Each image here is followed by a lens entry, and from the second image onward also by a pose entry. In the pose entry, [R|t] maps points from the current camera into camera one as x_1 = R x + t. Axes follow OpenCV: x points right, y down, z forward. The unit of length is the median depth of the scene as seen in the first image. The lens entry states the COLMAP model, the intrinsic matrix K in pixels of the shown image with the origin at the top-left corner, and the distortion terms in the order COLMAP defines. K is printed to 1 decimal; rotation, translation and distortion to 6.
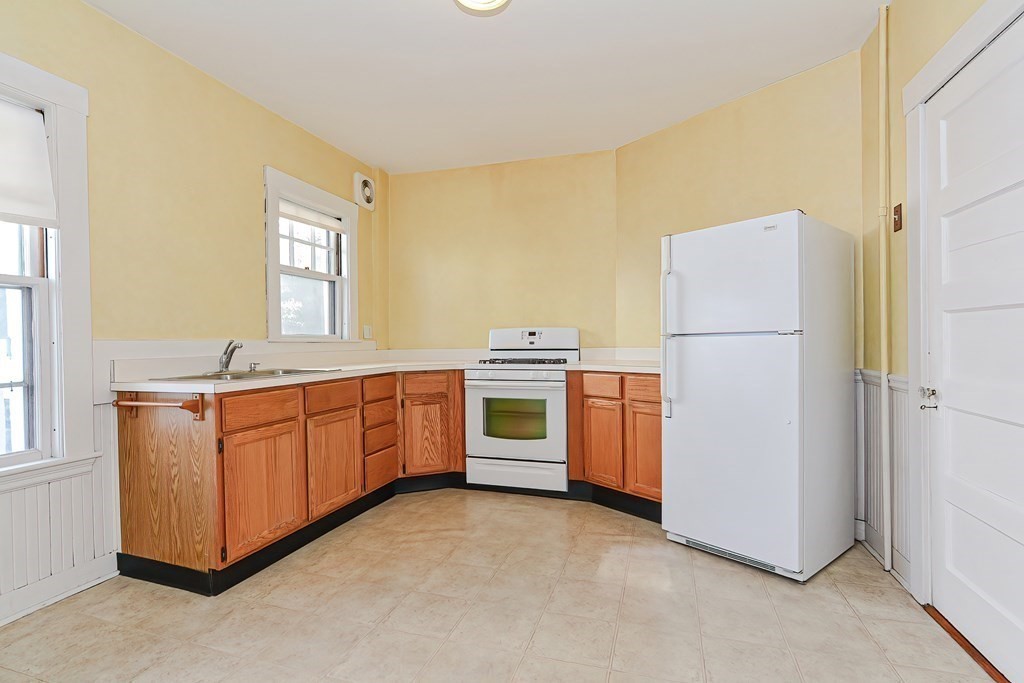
lens RADIAL K [[504.7, 0, 510.4], [0, 504.7, 345.8], [0, 0, 1]] dist [-0.008796, 0.002633]
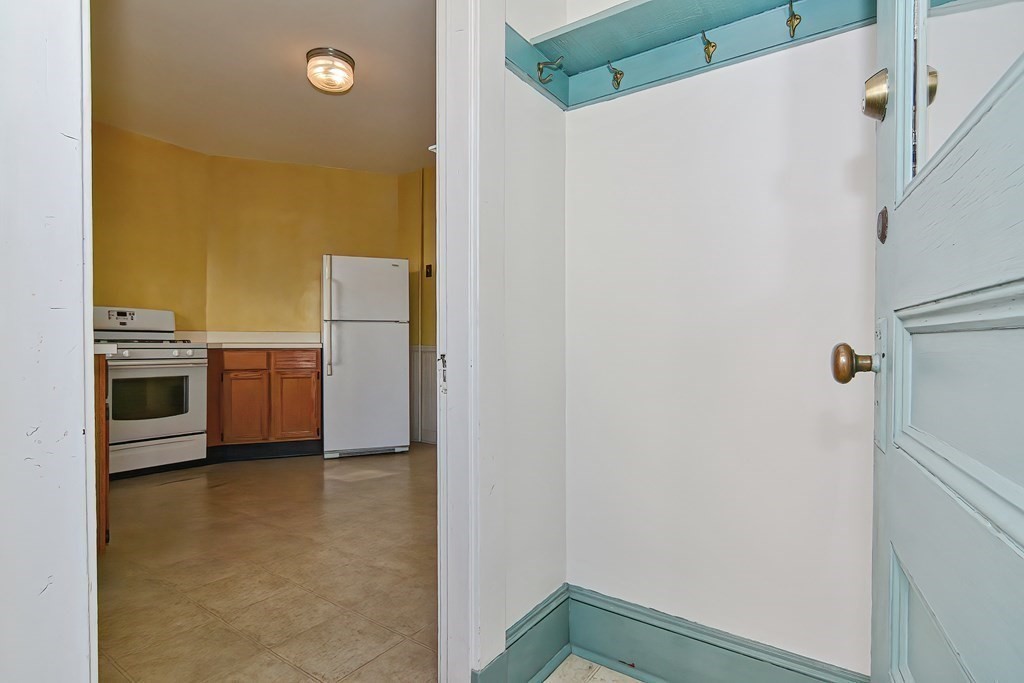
lens RADIAL K [[504.7, 0, 512.4], [0, 504.7, 344.6], [0, 0, 1]] dist [-0.008796, 0.002633]
pose [[0.286525, 0.013130, 0.957983, -0.777230], [0.001956, 0.999896, -0.014290, 0.058141], [-0.958071, 0.005969, 0.286469, 0.035147]]
